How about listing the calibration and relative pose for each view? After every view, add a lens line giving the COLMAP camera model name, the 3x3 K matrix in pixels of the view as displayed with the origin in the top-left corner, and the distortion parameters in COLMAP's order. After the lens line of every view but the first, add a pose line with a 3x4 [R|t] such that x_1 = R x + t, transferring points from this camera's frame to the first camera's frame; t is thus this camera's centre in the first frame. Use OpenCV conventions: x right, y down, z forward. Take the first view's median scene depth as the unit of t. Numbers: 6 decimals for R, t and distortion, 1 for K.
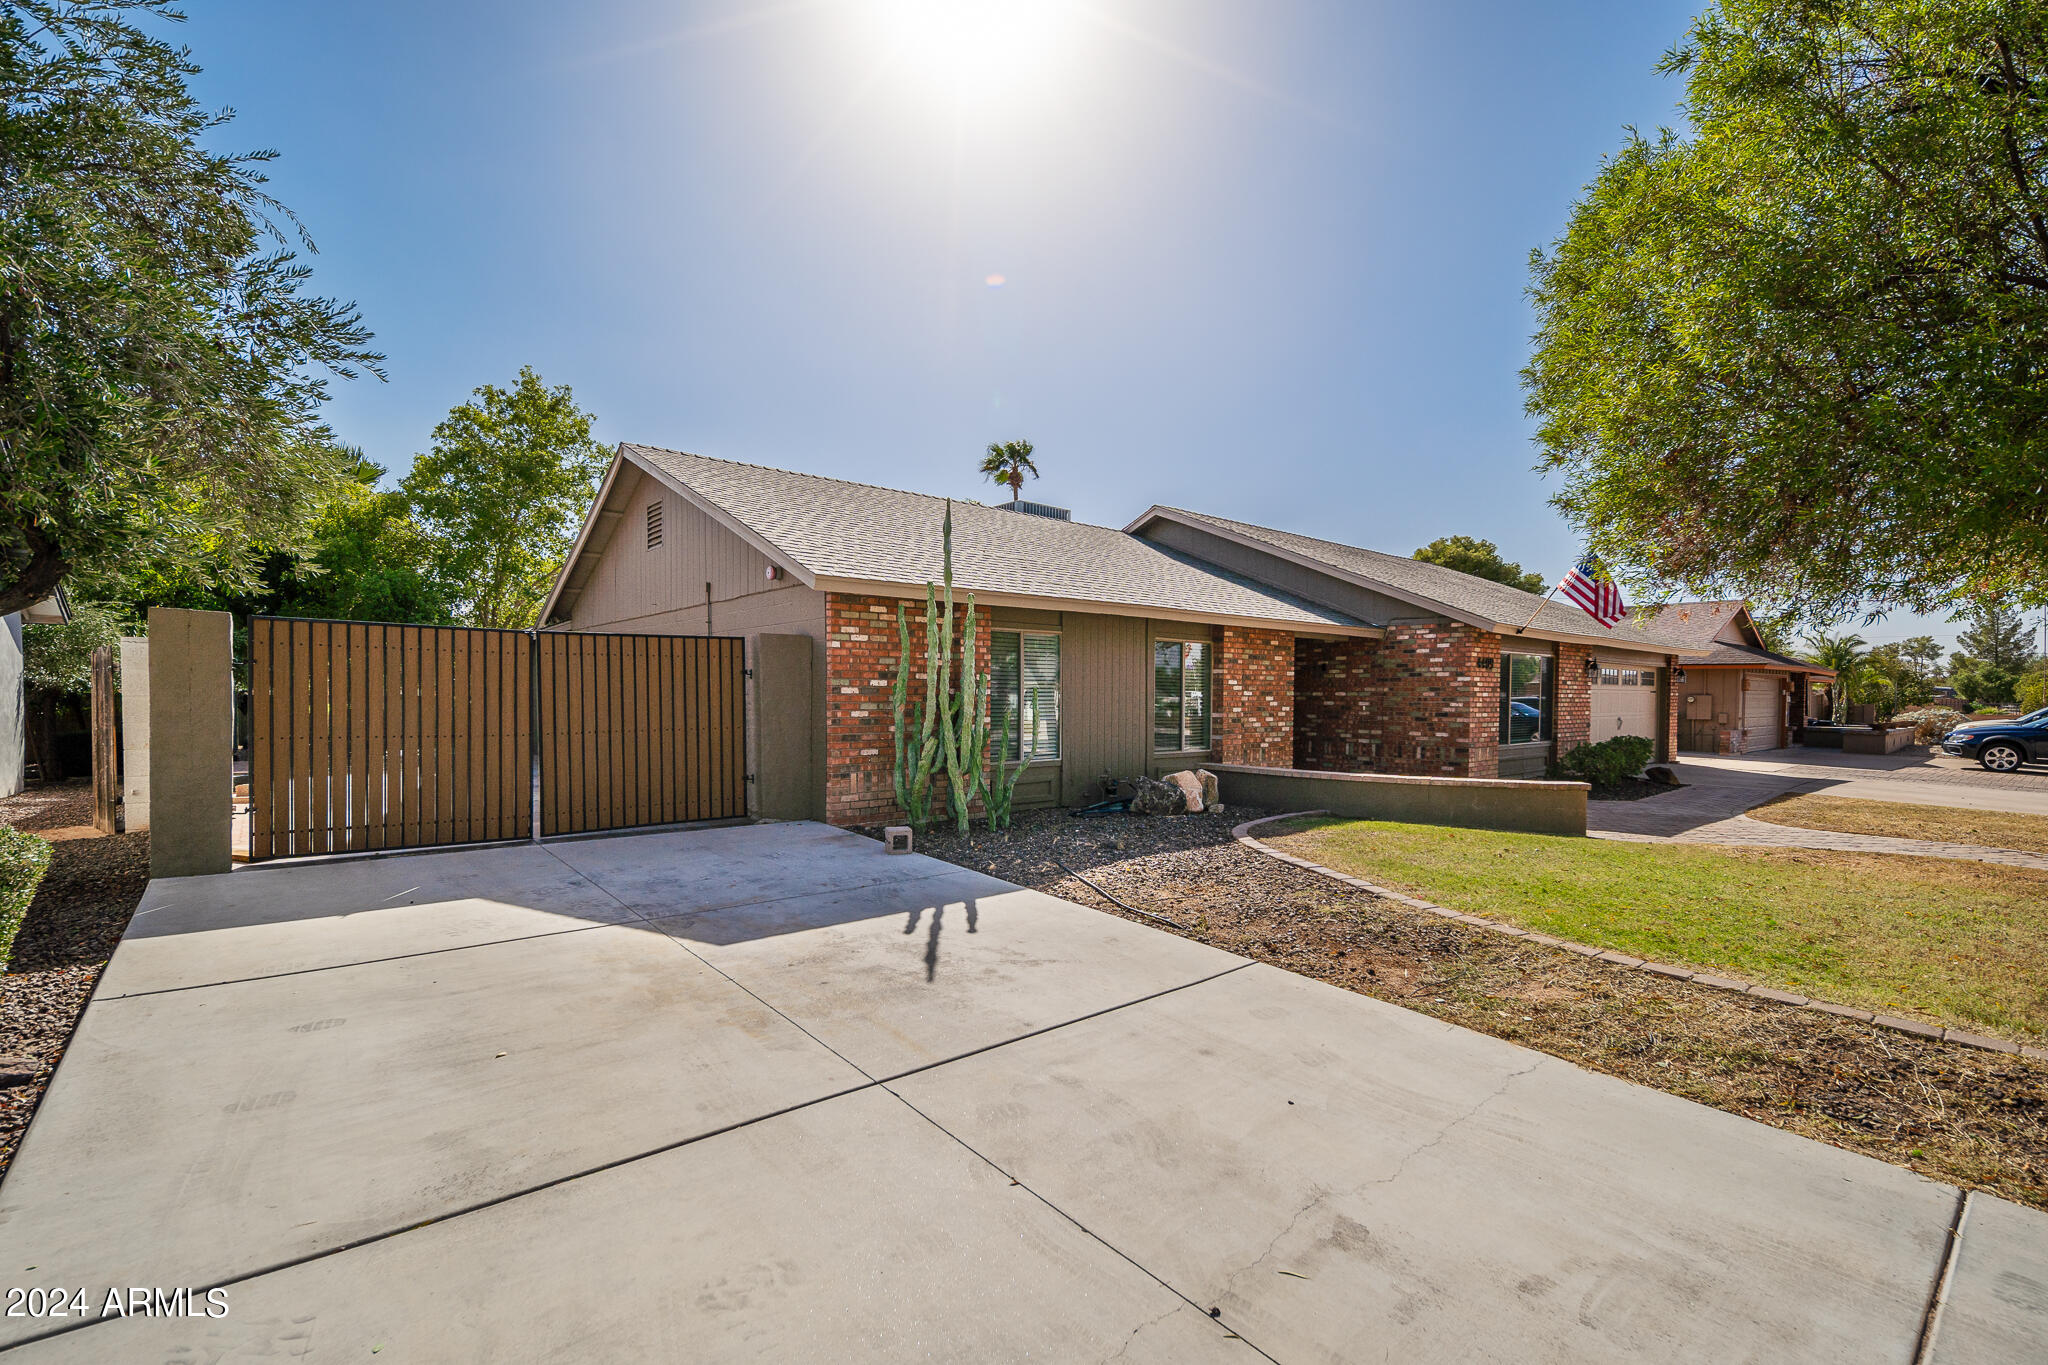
lens RADIAL K [[887.0, 0, 1016.8], [0, 887.0, 702.7], [0, 0, 1]] dist [-0.000926, -0.000124]
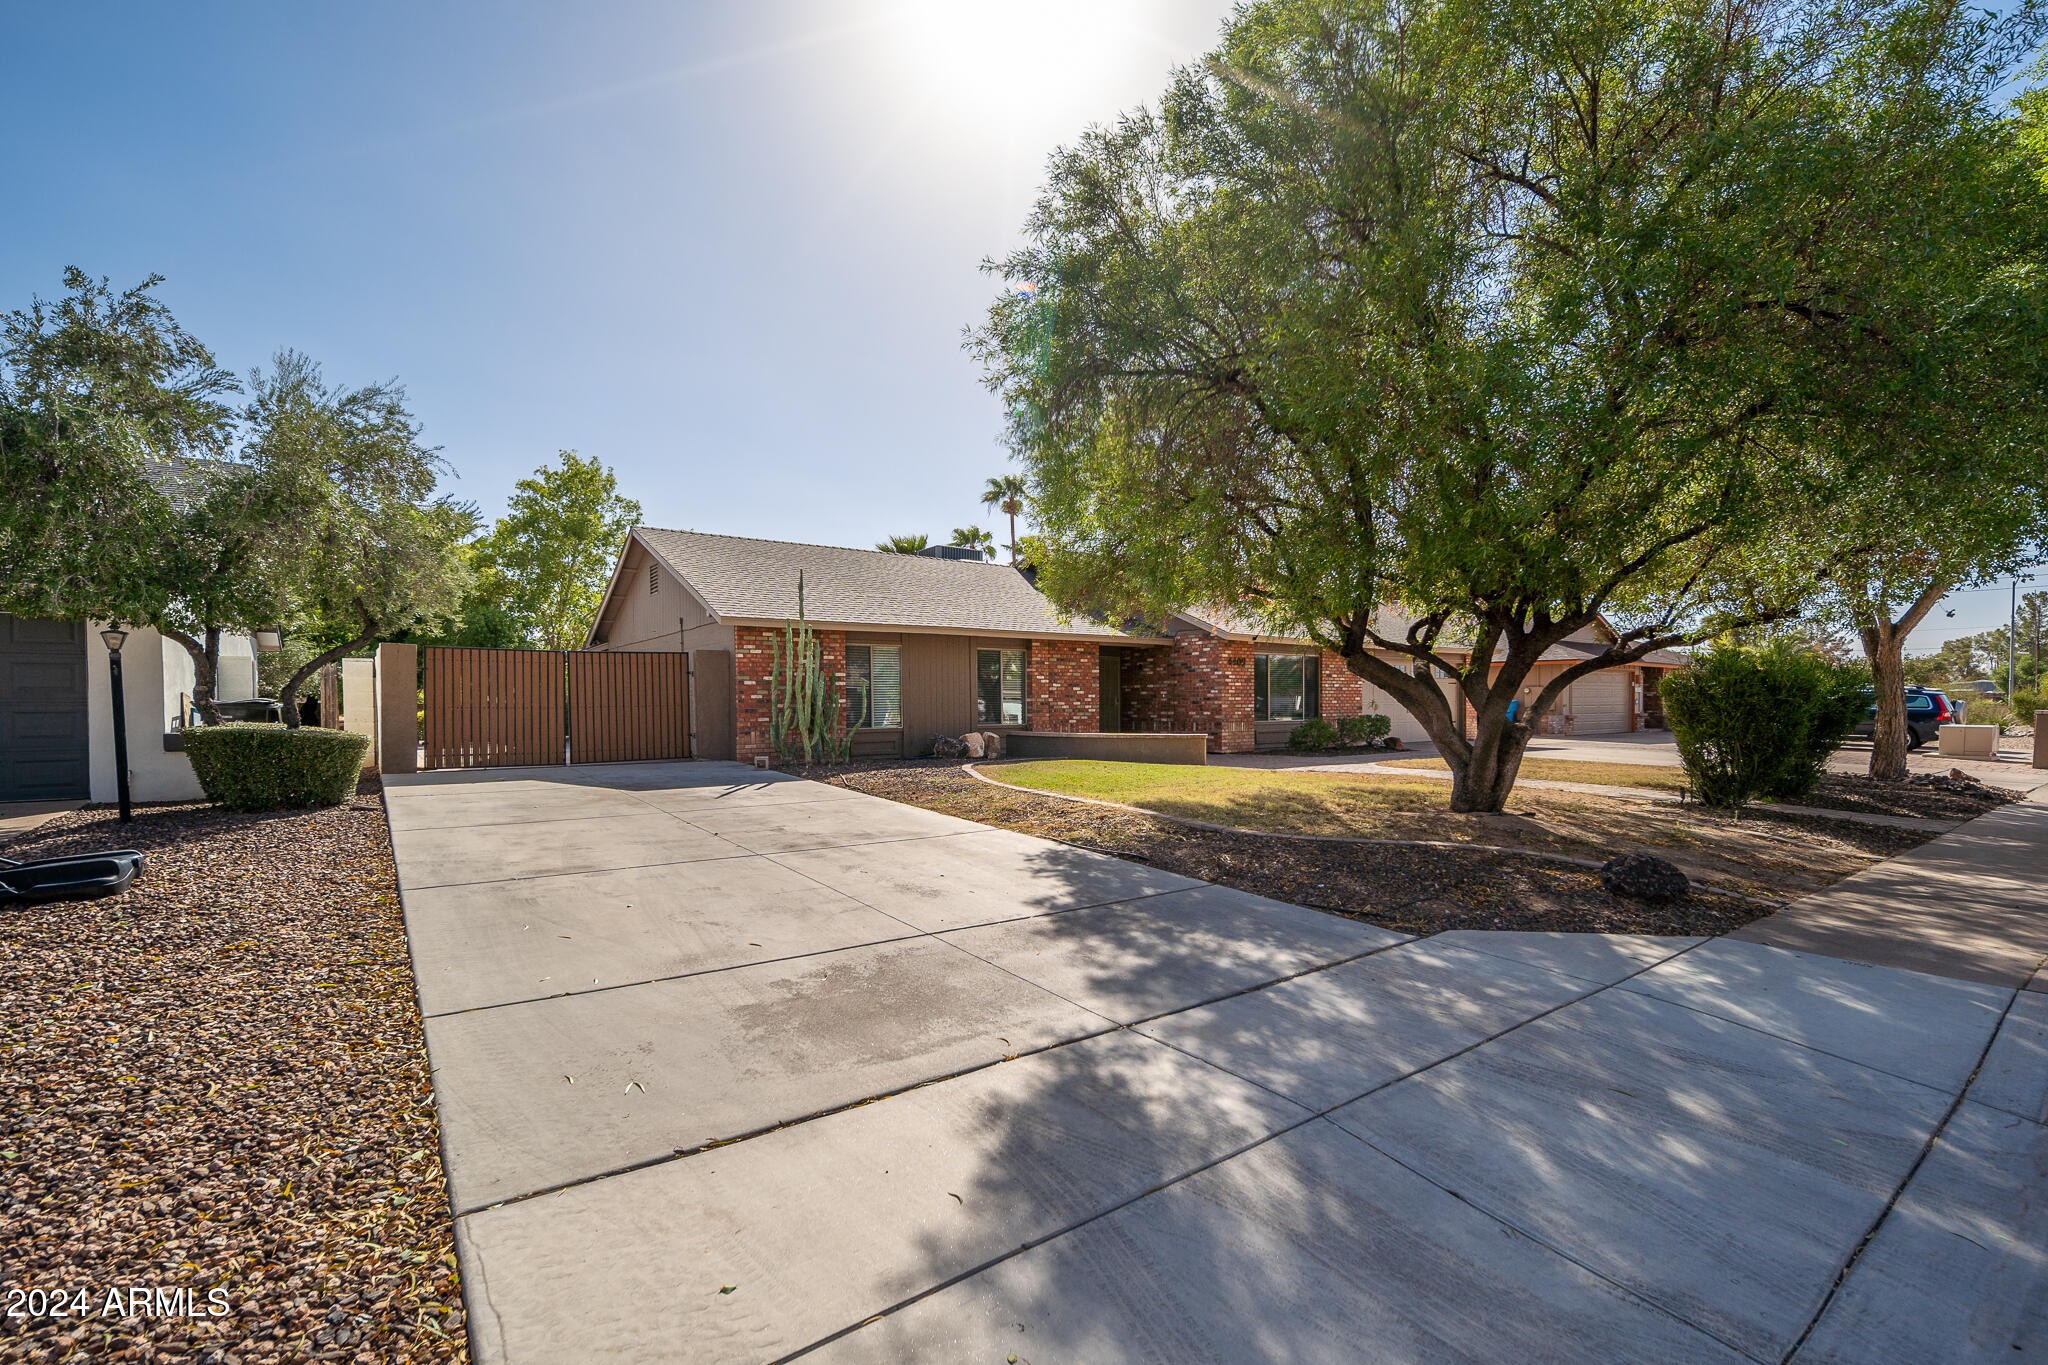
lens RADIAL K [[887.0, 0, 1016.8], [0, 887.0, 702.7], [0, 0, 1]] dist [-0.000926, -0.000124]
pose [[0.997828, -0.015226, -0.064085, 0.293474], [0.014345, 0.999797, -0.014179, 0.038055], [0.064288, 0.013229, 0.997844, -0.448674]]
